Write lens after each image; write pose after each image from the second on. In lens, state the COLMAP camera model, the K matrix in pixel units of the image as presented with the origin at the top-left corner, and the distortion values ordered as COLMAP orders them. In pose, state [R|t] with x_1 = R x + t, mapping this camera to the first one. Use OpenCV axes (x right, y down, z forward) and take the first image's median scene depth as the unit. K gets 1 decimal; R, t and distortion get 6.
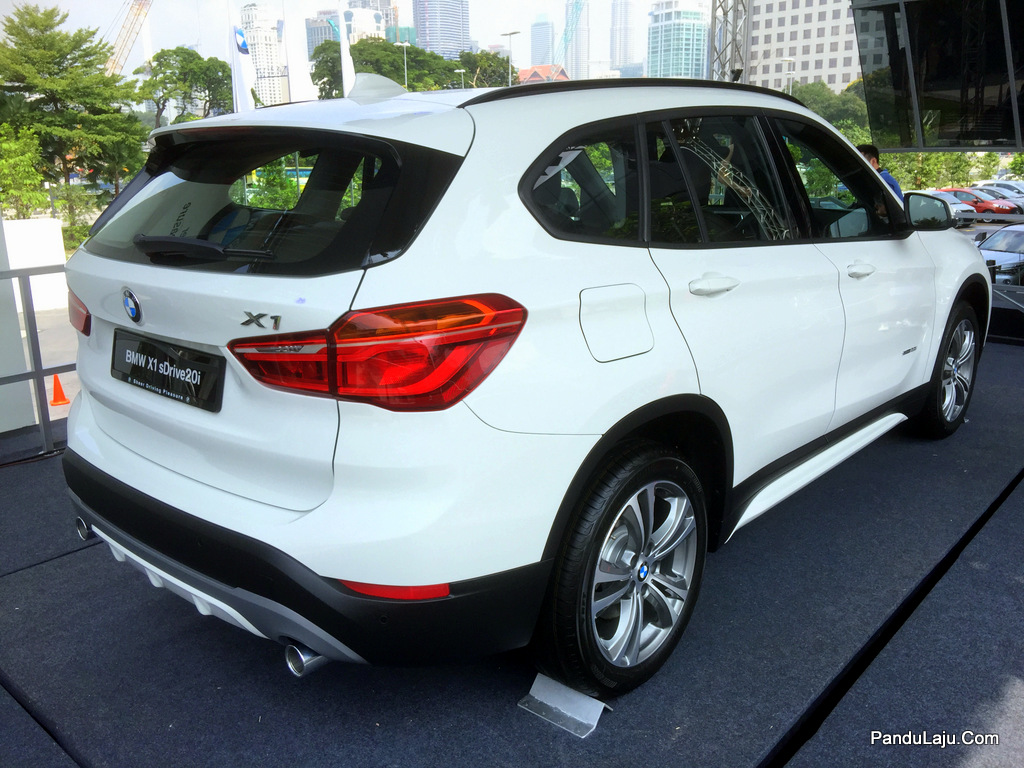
lens RADIAL K [[865.4, 0, 515.5], [0, 865.4, 385.8], [0, 0, 1]] dist [0.063524, -0.096026]
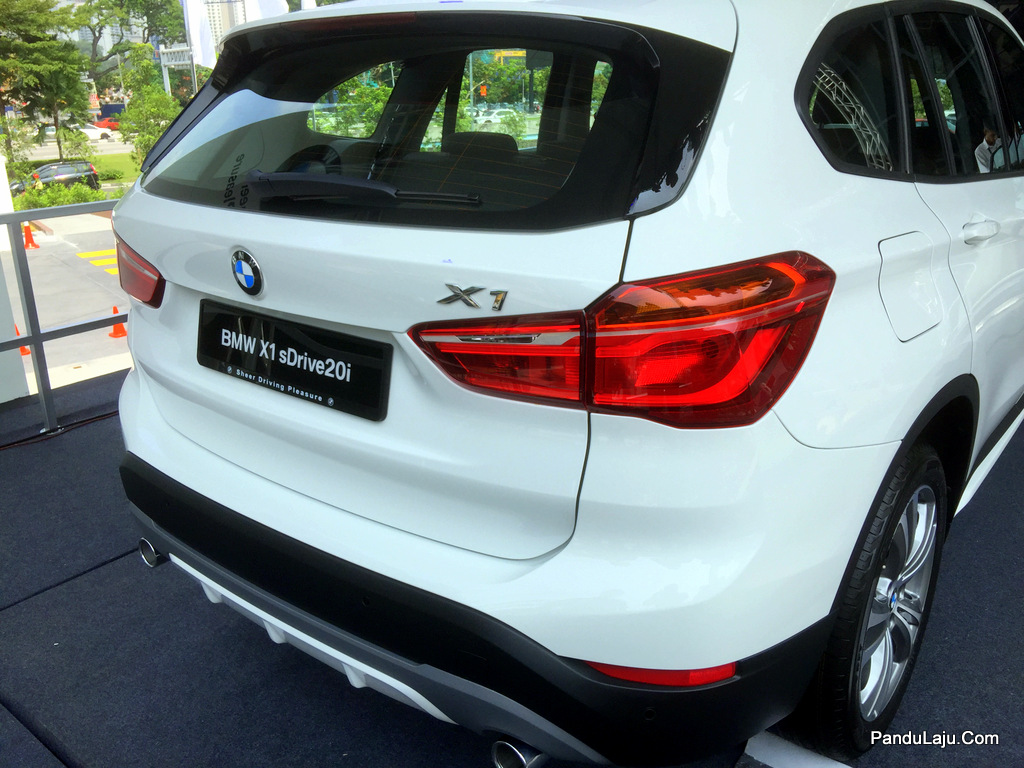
lens RADIAL K [[865.4, 0, 516.0], [0, 865.4, 383.1], [0, 0, 1]] dist [0.063524, -0.096026]
pose [[0.998669, -0.017695, 0.048456, -0.253218], [0.014285, 0.997456, 0.069838, -0.047188], [-0.049568, -0.069053, 0.996381, 0.269849]]
